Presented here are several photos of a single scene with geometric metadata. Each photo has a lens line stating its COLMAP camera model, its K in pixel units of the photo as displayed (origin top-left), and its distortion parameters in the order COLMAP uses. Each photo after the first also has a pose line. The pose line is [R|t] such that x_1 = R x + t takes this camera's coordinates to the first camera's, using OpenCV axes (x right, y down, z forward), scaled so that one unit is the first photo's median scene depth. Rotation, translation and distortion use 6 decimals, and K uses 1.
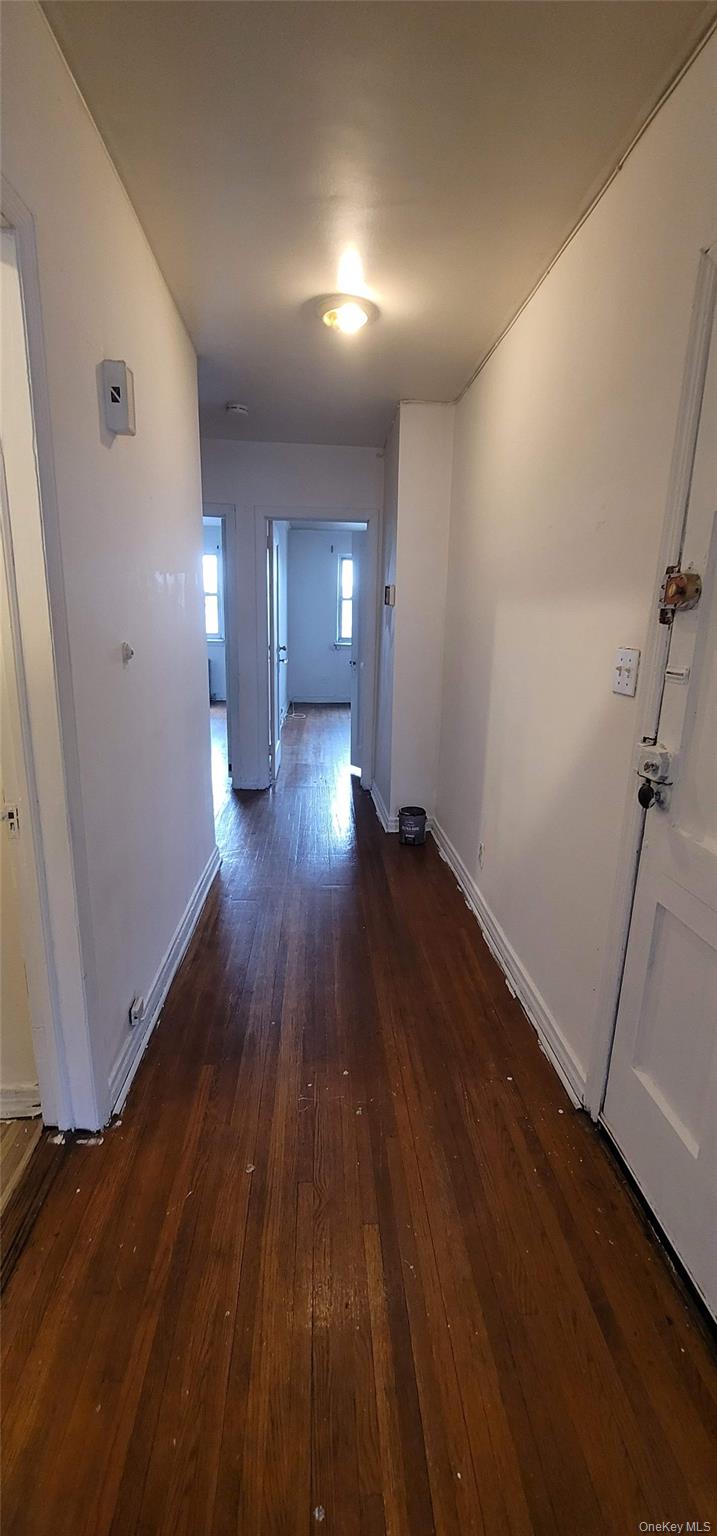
lens RADIAL K [[623.9, 0, 362.4], [0, 623.9, 772.2], [0, 0, 1]] dist [-0.007677, 0.002501]
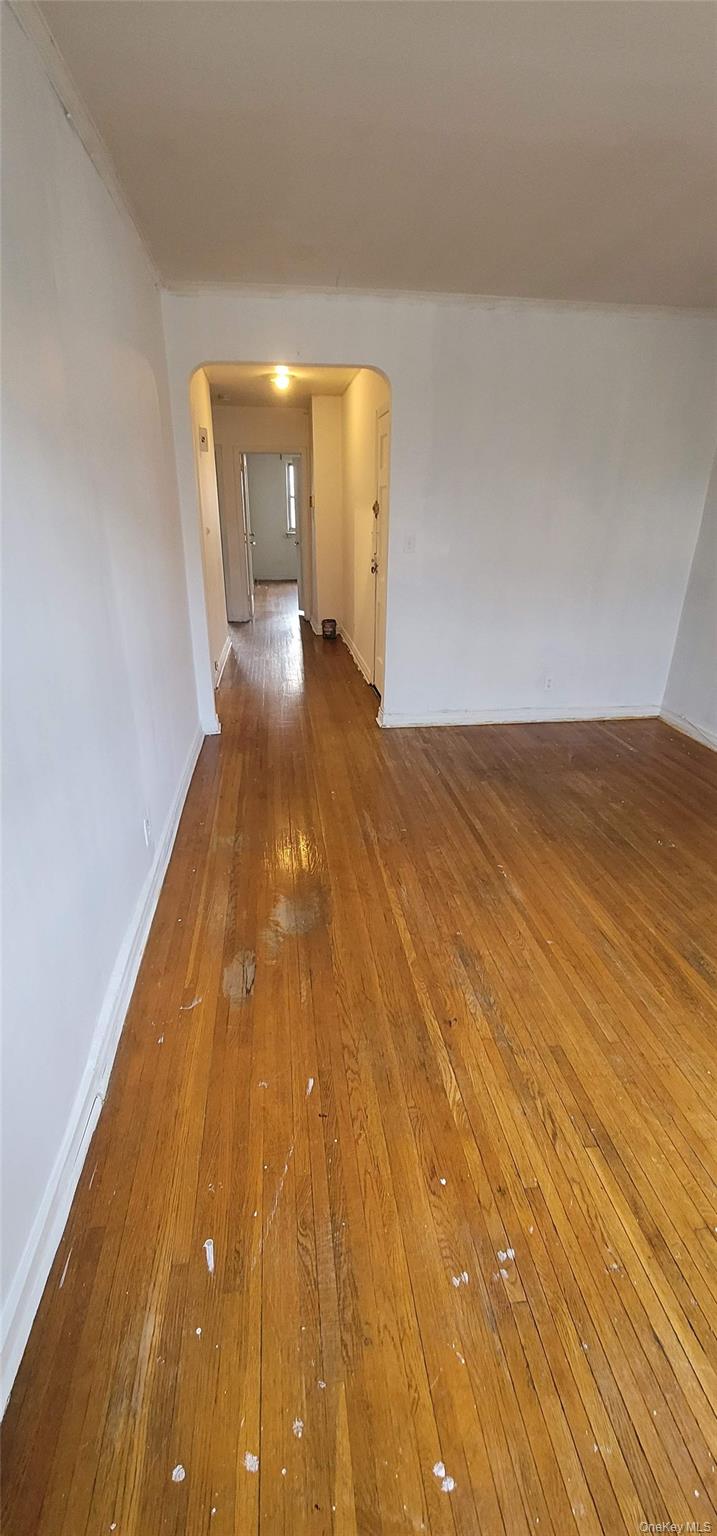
lens RADIAL K [[623.9, 0, 362.4], [0, 623.9, 772.2], [0, 0, 1]] dist [-0.007677, 0.002501]
pose [[0.997826, -0.035886, 0.055269, 0.044058], [0.026867, 0.987384, 0.156047, 0.162452], [-0.060172, -0.154222, 0.986202, -0.689656]]
